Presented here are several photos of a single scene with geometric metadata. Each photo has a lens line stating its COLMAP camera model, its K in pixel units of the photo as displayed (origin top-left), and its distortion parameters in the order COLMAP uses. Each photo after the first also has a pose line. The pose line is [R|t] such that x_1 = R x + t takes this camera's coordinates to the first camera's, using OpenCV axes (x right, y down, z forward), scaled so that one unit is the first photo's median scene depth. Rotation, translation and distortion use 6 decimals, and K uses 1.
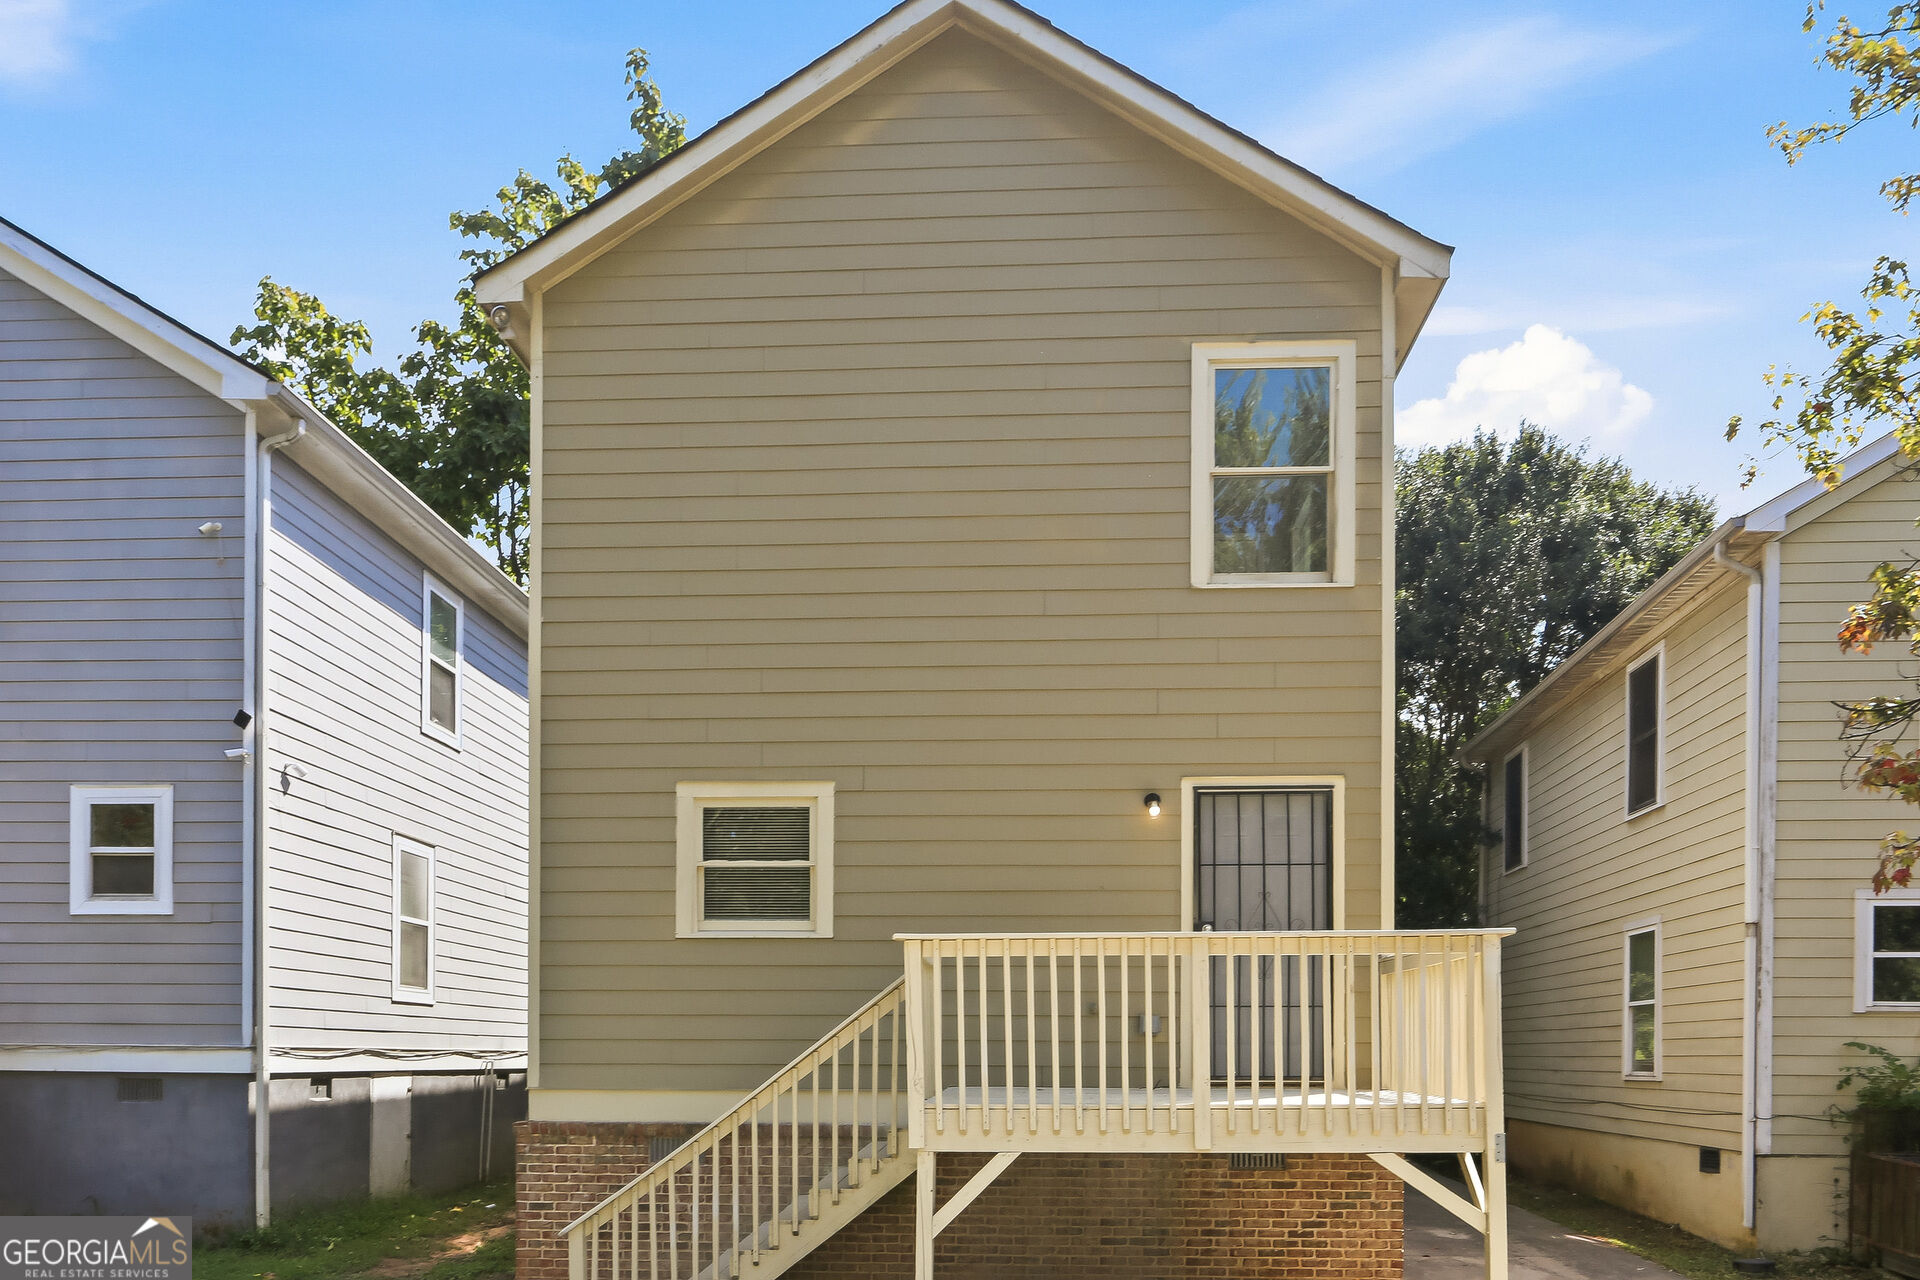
lens RADIAL K [[1217.3, 0, 960.0], [0, 1217.3, 732.9], [0, 0, 1]] dist [-0.006459, -0.003010]
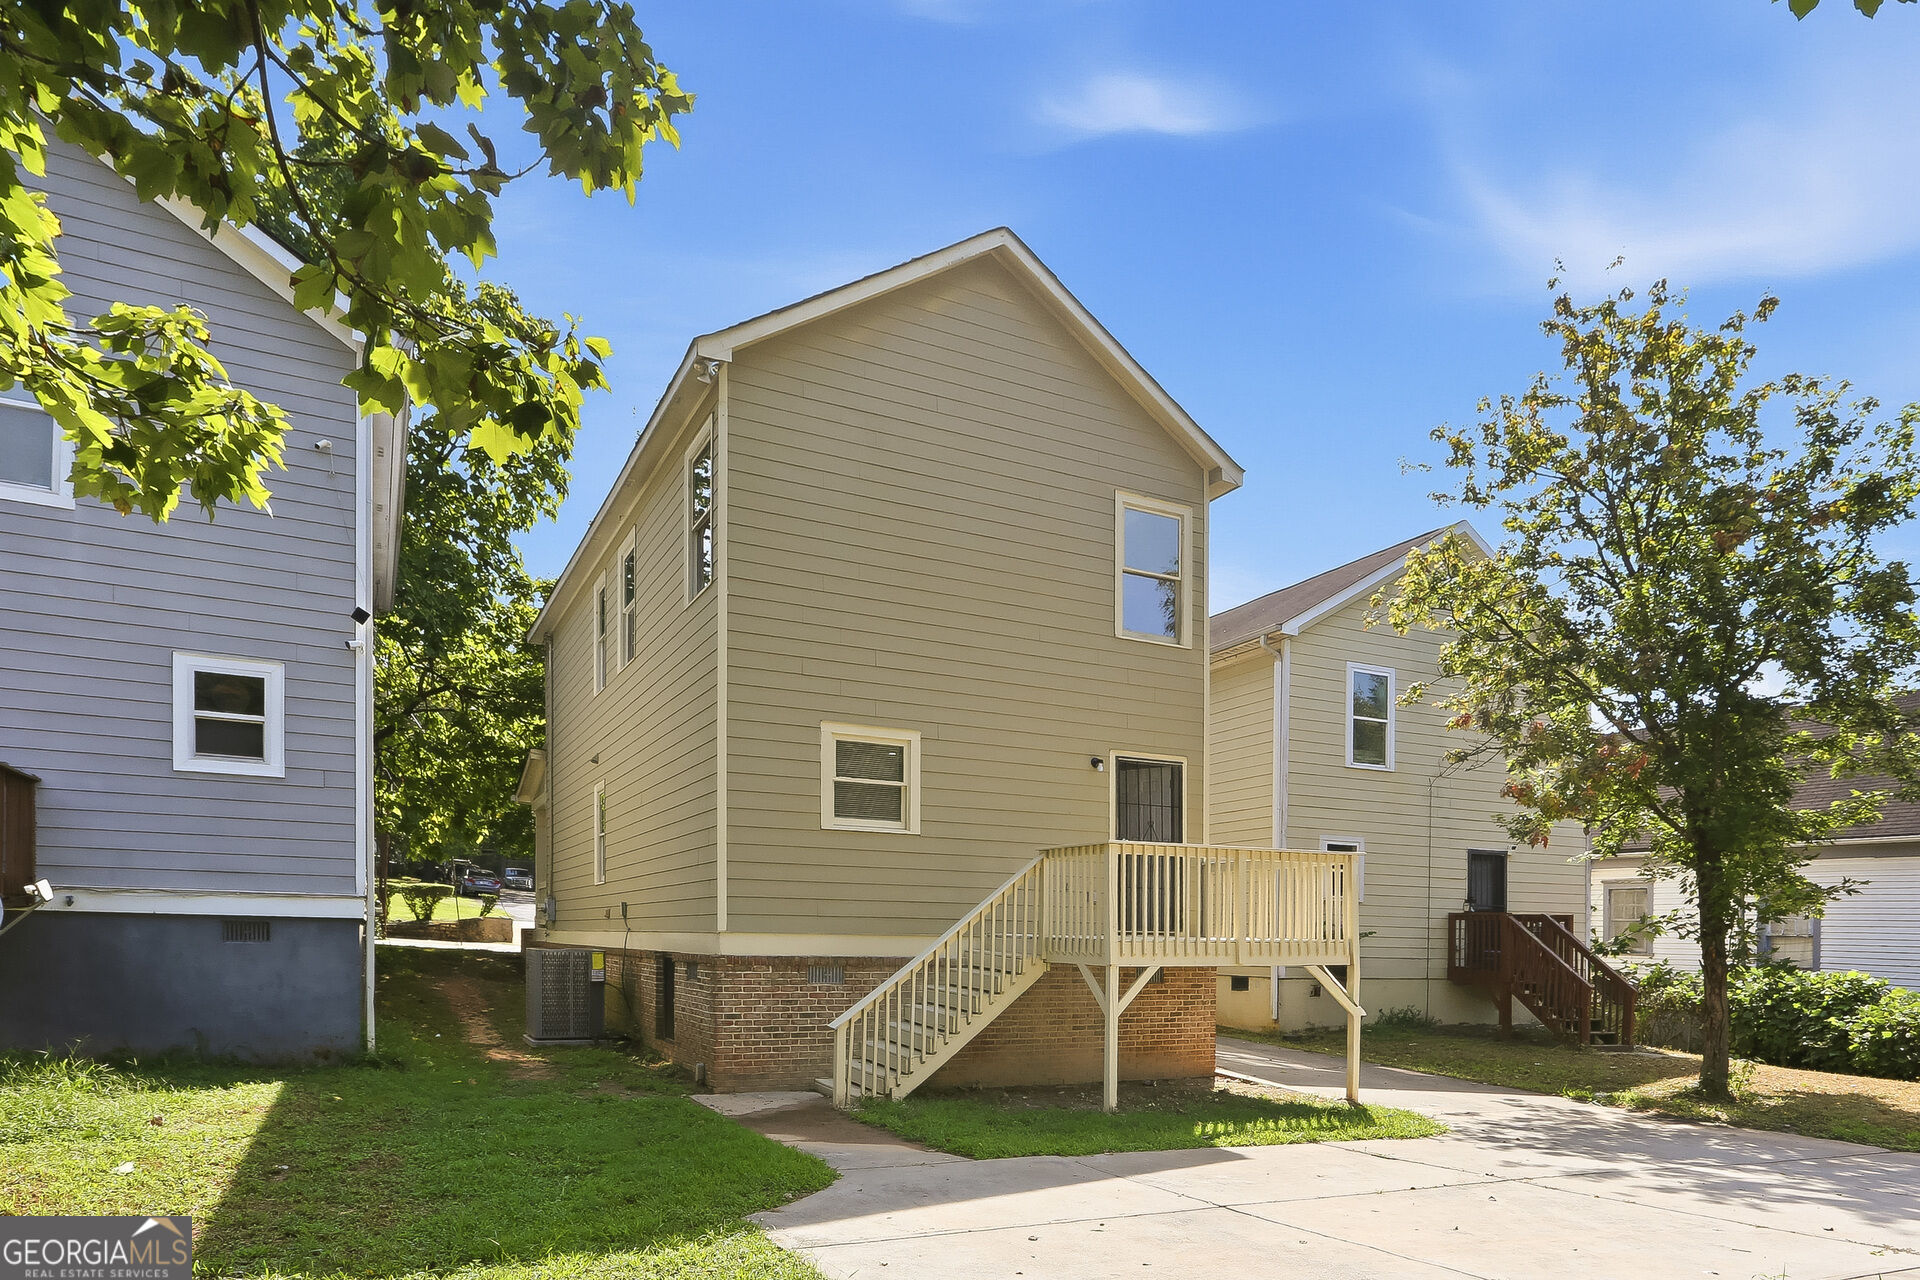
lens RADIAL K [[938.3, 0, 943.9], [0, 938.3, 632.4], [0, 0, 1]] dist [-0.014148, 0.000910]
pose [[0.896641, 0.144565, 0.418492, -0.554061], [-0.125545, 0.989413, -0.072800, -0.000732], [-0.424586, 0.012736, 0.905298, -0.074579]]
